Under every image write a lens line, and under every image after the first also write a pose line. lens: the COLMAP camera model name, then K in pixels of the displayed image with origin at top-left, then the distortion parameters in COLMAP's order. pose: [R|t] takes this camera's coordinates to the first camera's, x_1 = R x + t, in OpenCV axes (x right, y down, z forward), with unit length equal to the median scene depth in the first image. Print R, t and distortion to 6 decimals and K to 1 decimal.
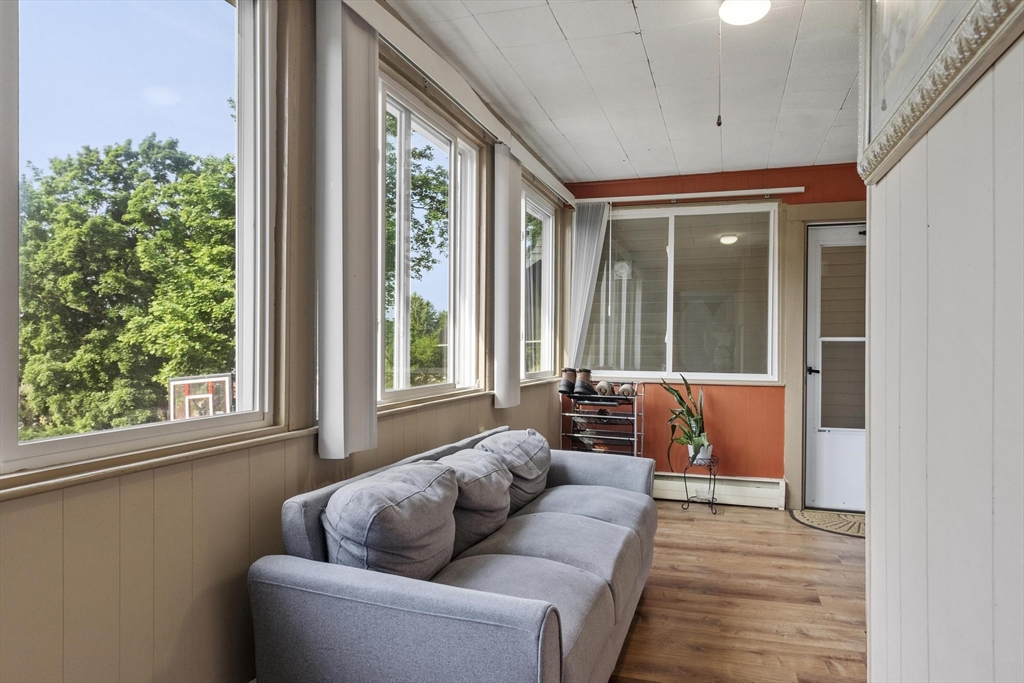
lens RADIAL K [[647.9, 0, 511.7], [0, 647.9, 344.9], [0, 0, 1]] dist [0.000274, -0.000019]
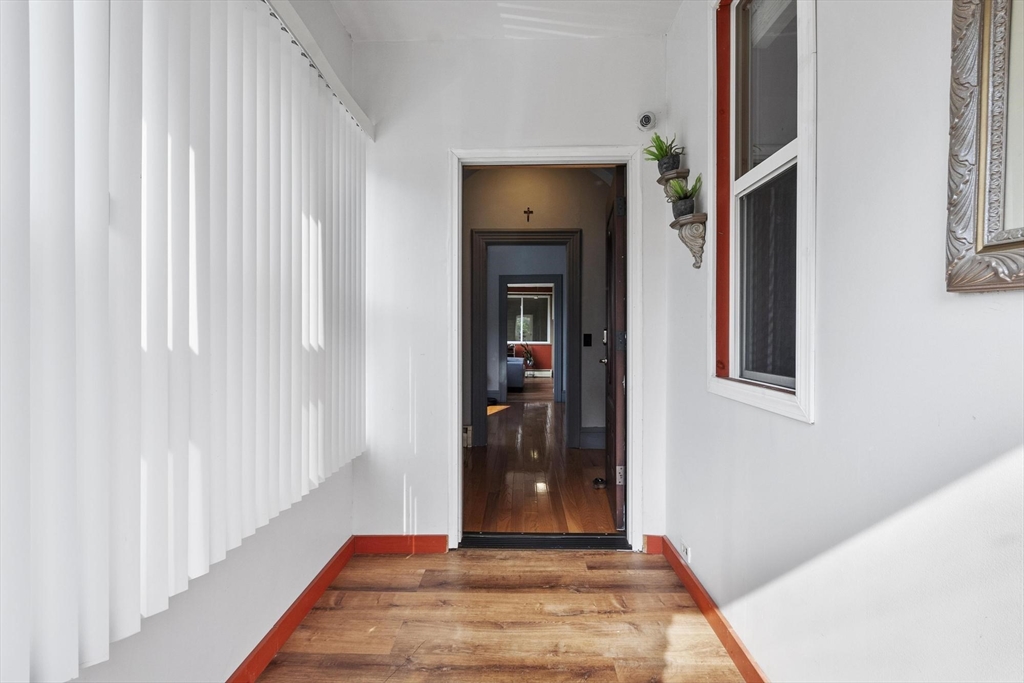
lens RADIAL K [[517.8, 0, 511.2], [0, 517.8, 340.1], [0, 0, 1]] dist [0.003469, -0.000159]
pose [[0.954340, -0.002231, 0.298713, -0.692890], [0.000016, 0.999972, 0.007418, 0.013830], [-0.298721, -0.007075, 0.954314, -1.777994]]
